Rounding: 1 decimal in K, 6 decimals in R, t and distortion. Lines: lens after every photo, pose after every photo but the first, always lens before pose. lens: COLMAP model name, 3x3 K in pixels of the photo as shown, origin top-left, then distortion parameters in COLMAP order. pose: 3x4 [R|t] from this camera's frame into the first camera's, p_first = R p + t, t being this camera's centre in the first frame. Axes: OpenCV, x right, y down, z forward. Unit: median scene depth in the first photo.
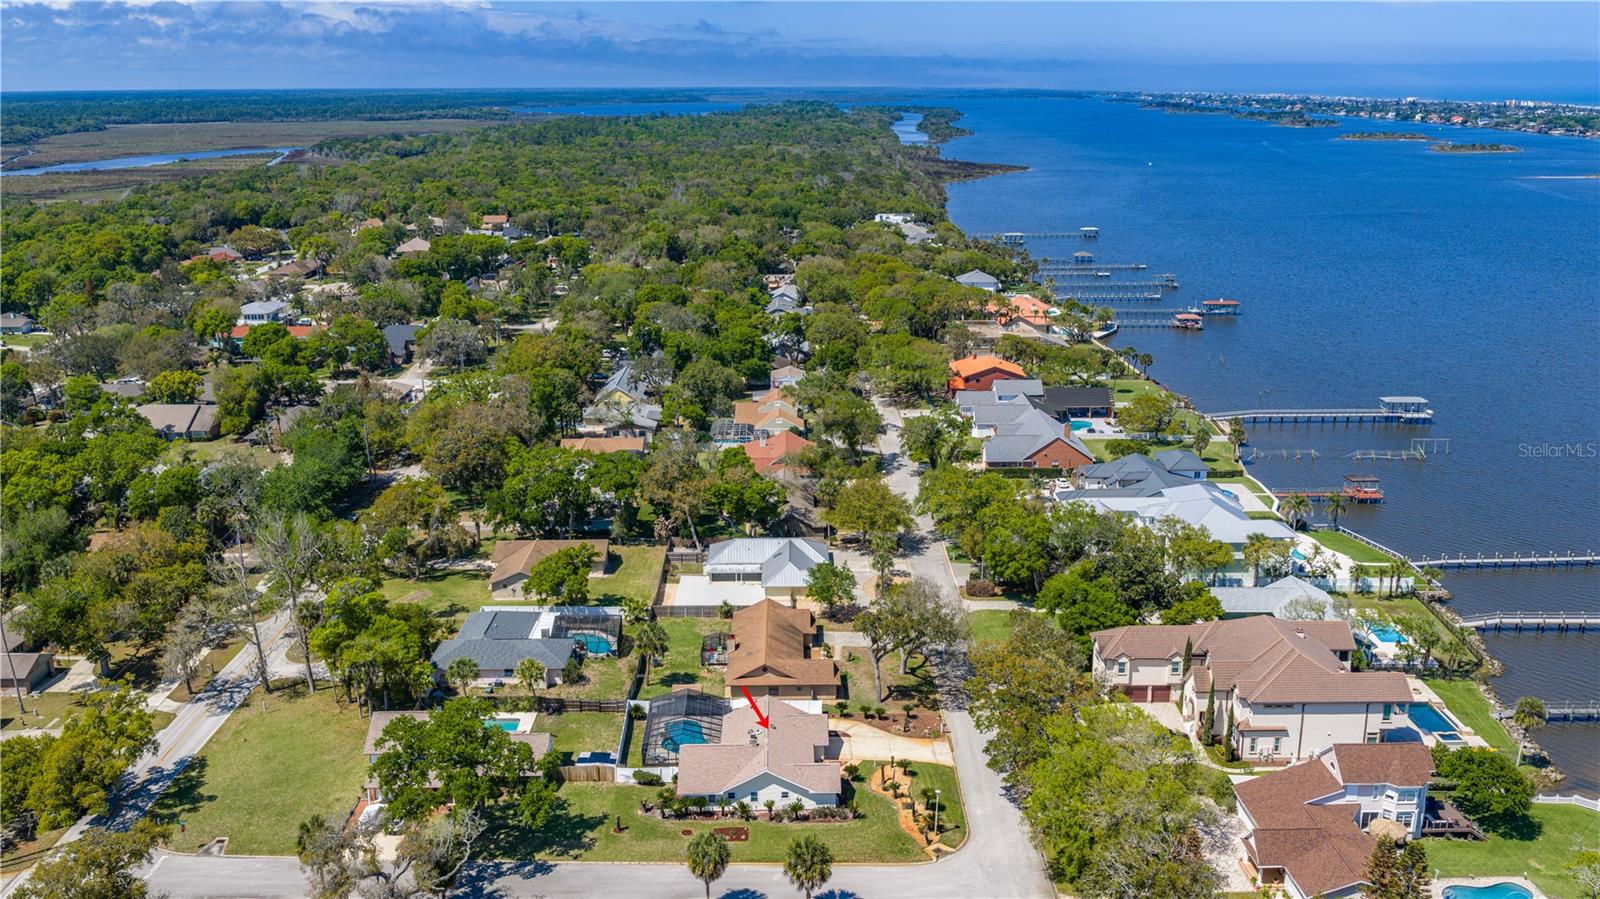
lens RADIAL K [[1375.2, 0, 800.0], [0, 1375.2, 449.5], [0, 0, 1]] dist [0.030745, -0.041214]
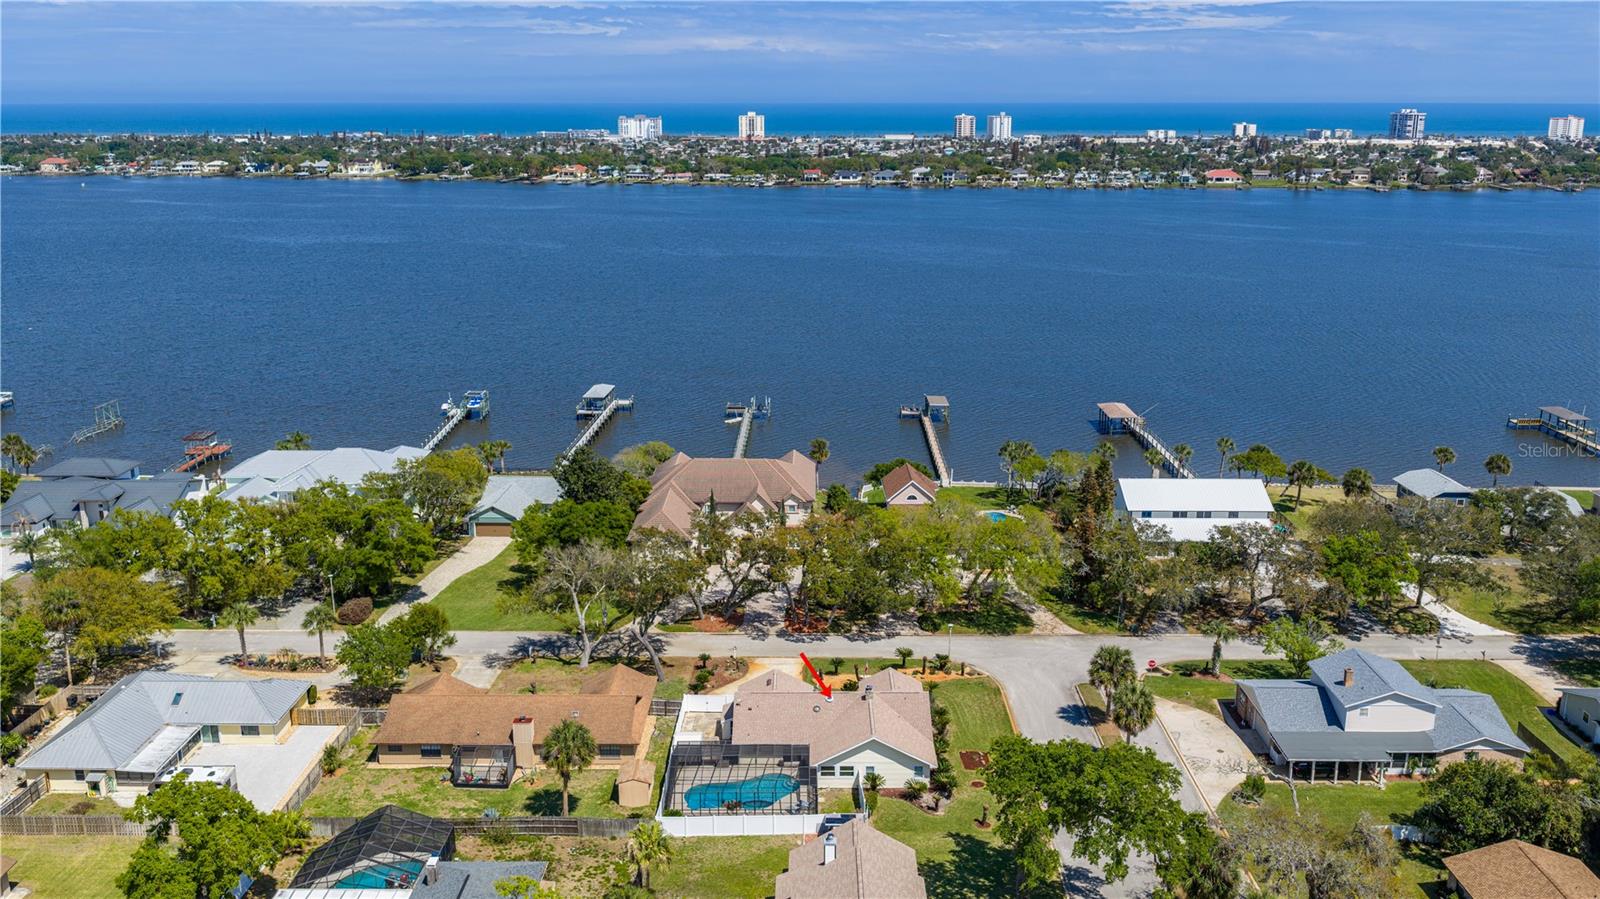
lens RADIAL K [[1375.2, 0, 800.0], [0, 1375.2, 449.5], [0, 0, 1]] dist [0.030745, -0.041214]
pose [[0.019727, -0.248676, 0.968386, -0.733295], [0.265829, 0.935016, 0.234692, -0.122553], [-0.963818, 0.252795, 0.084550, 0.843148]]
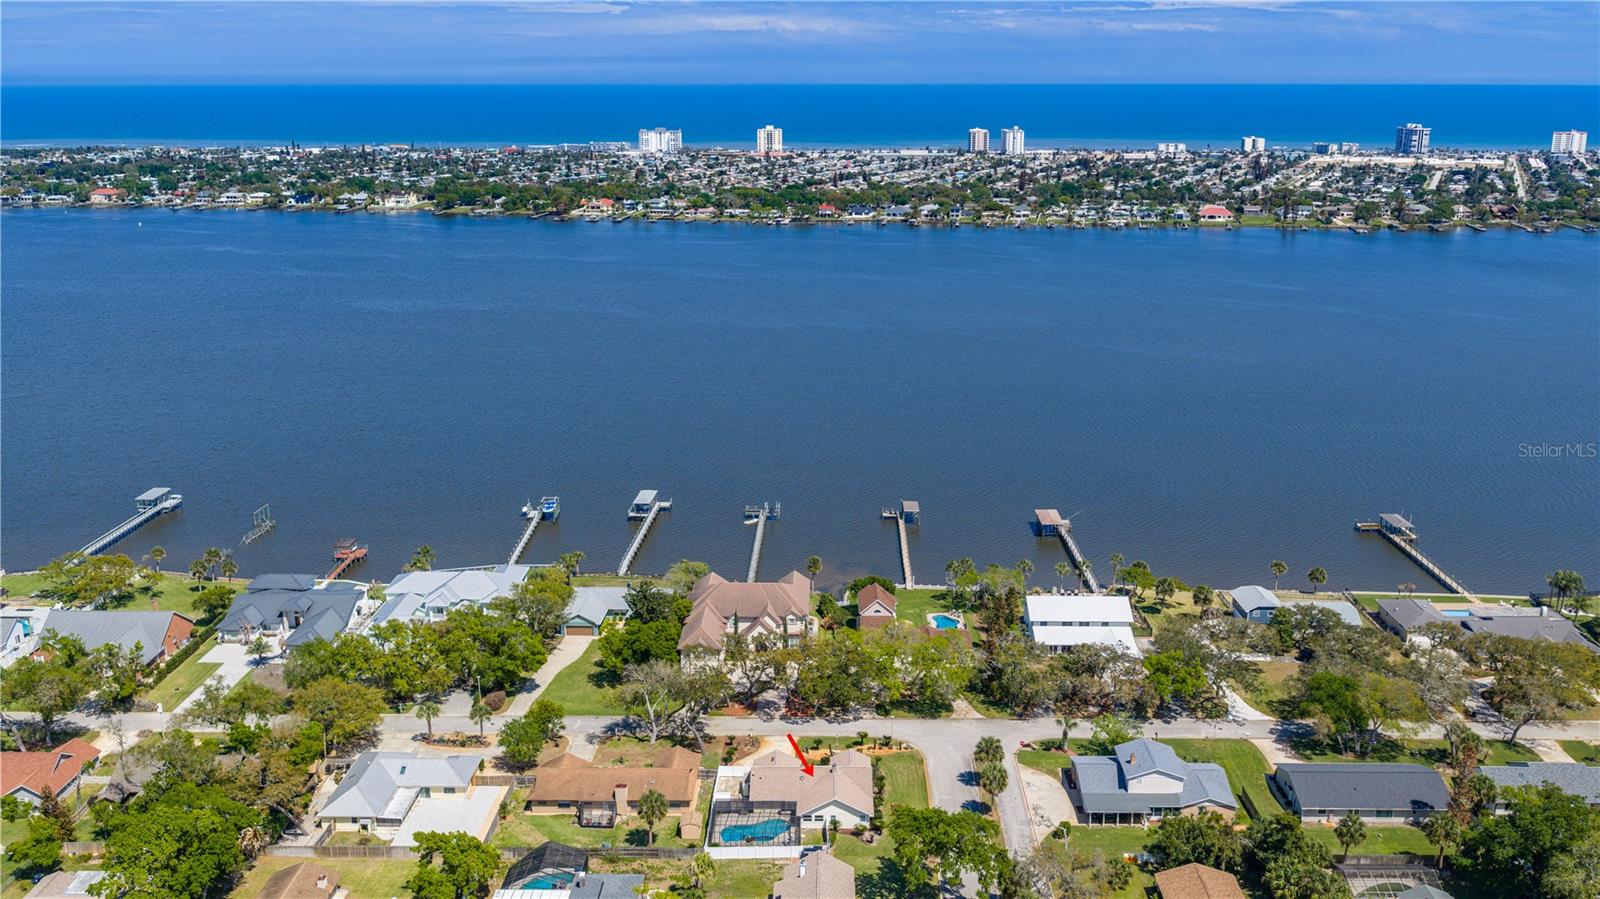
lens RADIAL K [[1425.5, 0, 800.0], [0, 1425.5, 449.5], [0, 0, 1]] dist [0.048089, -0.076626]
pose [[0.034289, -0.261961, 0.964469, -1.183382], [0.272743, 0.930858, 0.243136, -0.389997], [-0.961476, 0.254716, 0.103366, 0.730223]]
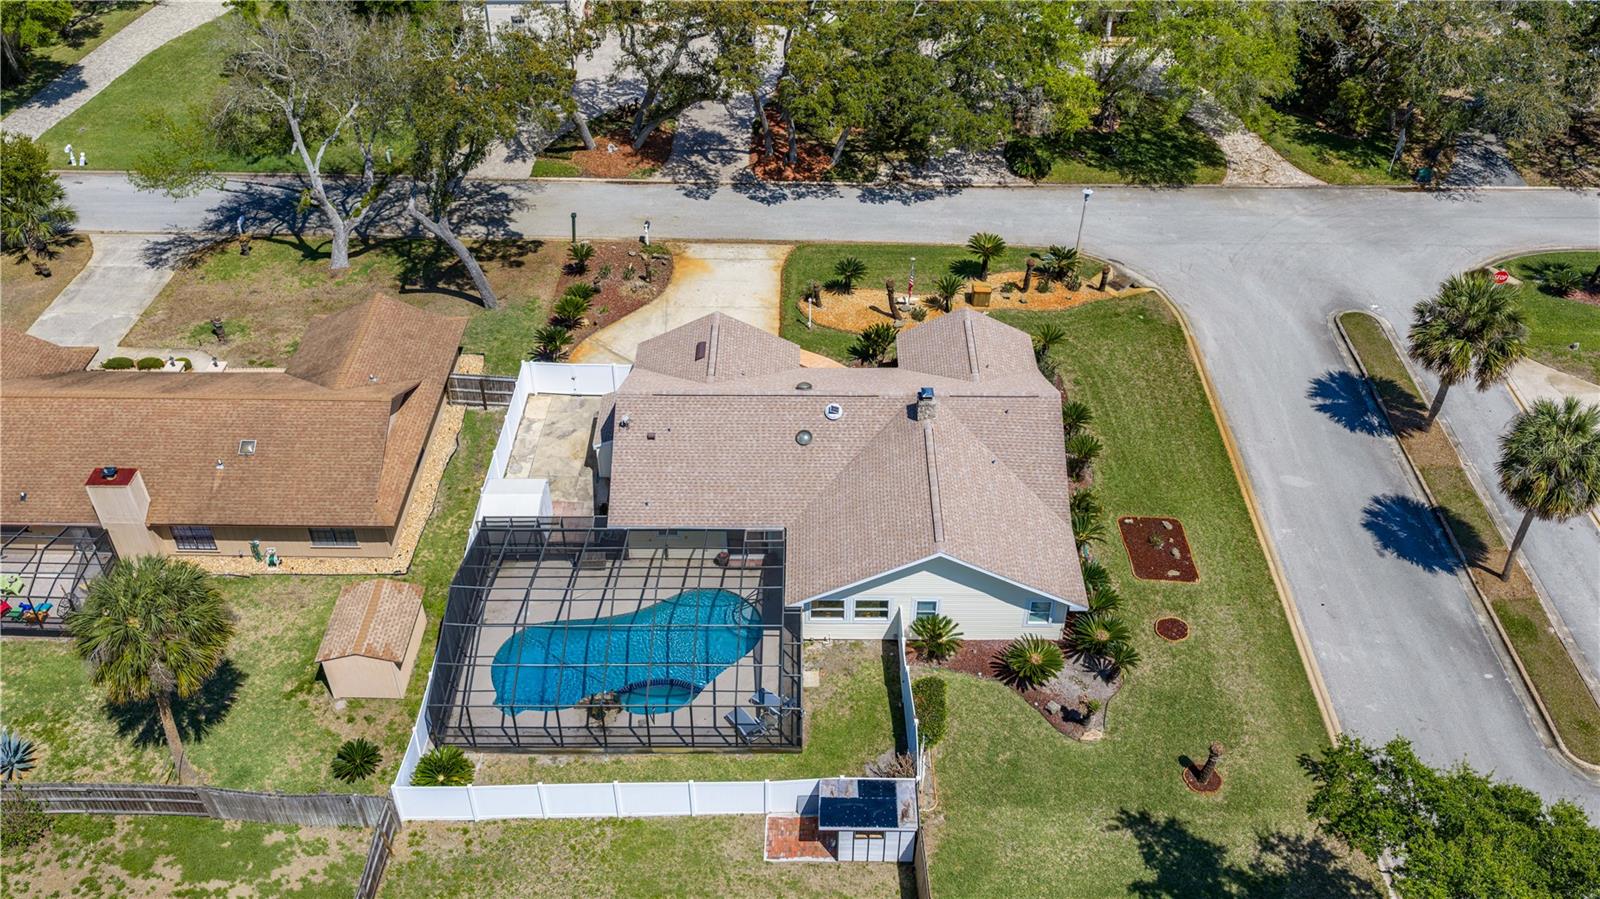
lens RADIAL K [[1402.1, 0, 817.0], [0, 1402.1, 418.9], [0, 0, 1]] dist [0.007867, -0.015834]
pose [[0.013692, -0.614530, 0.788774, -0.295944], [0.259308, 0.764043, 0.590760, -0.009666], [-0.965698, 0.196447, 0.169814, 0.873491]]
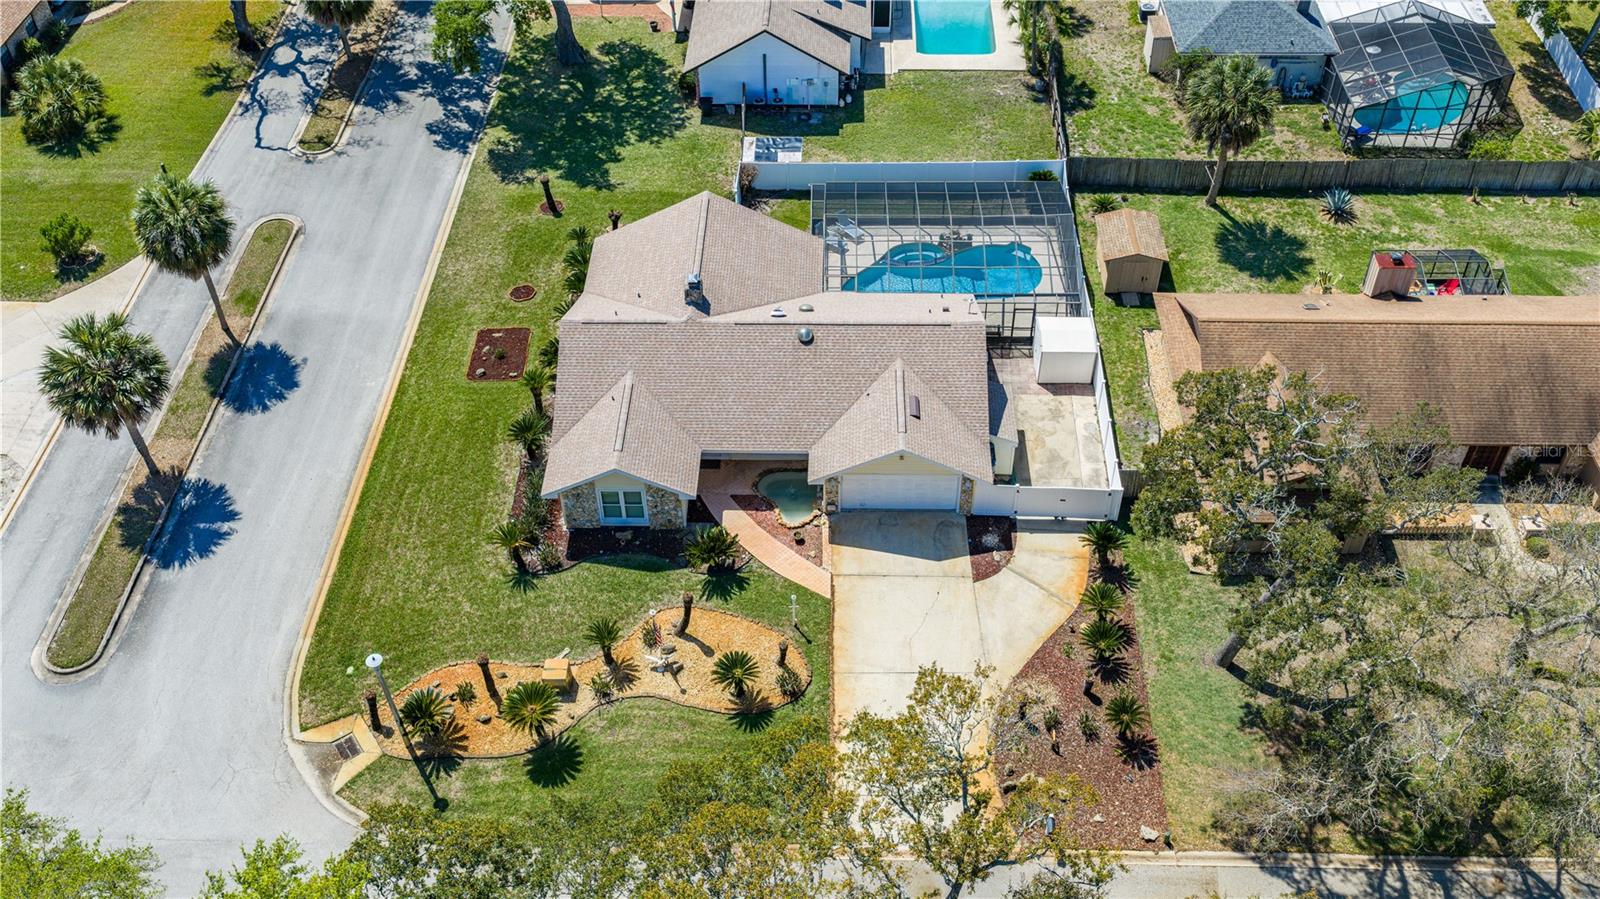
lens RADIAL K [[1419.7, 0, 800.0], [0, 1419.7, 449.5], [0, 0, 1]] dist [0.001383, -0.013981]
pose [[-0.039049, 0.701021, -0.712070, 0.256681], [-0.254595, 0.682115, 0.685493, -0.036901], [0.966259, 0.208058, 0.151840, 0.884071]]
